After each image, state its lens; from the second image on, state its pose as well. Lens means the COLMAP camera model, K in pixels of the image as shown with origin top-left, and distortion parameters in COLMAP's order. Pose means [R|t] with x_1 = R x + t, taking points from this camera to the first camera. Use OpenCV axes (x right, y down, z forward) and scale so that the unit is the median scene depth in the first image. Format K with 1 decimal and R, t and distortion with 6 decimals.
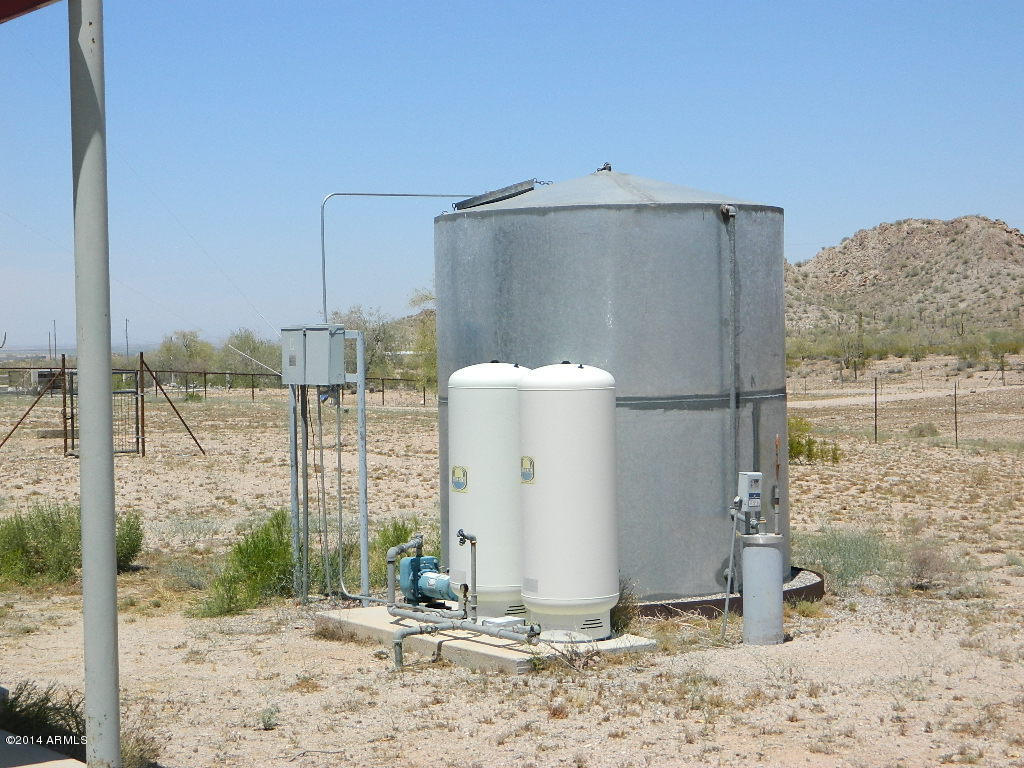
lens RADIAL K [[2040.2, 0, 511.7], [0, 2040.2, 381.5], [0, 0, 1]] dist [0.029078, 0.000000]
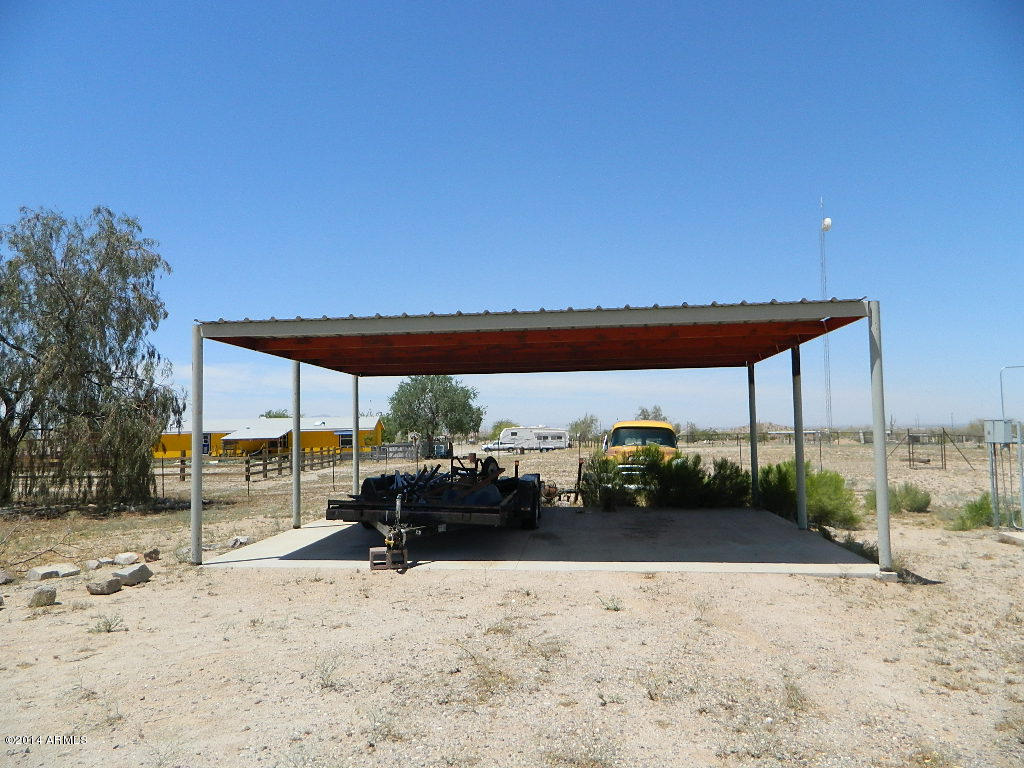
lens RADIAL K [[764.0, 0, 509.6], [0, 764.0, 380.4], [0, 0, 1]] dist [0.005998, -0.002428]
pose [[0.759114, -0.027799, -0.650364, 0.062389], [-0.020388, 0.997582, -0.066438, 0.000327], [0.650638, 0.063694, 0.756712, -0.120440]]
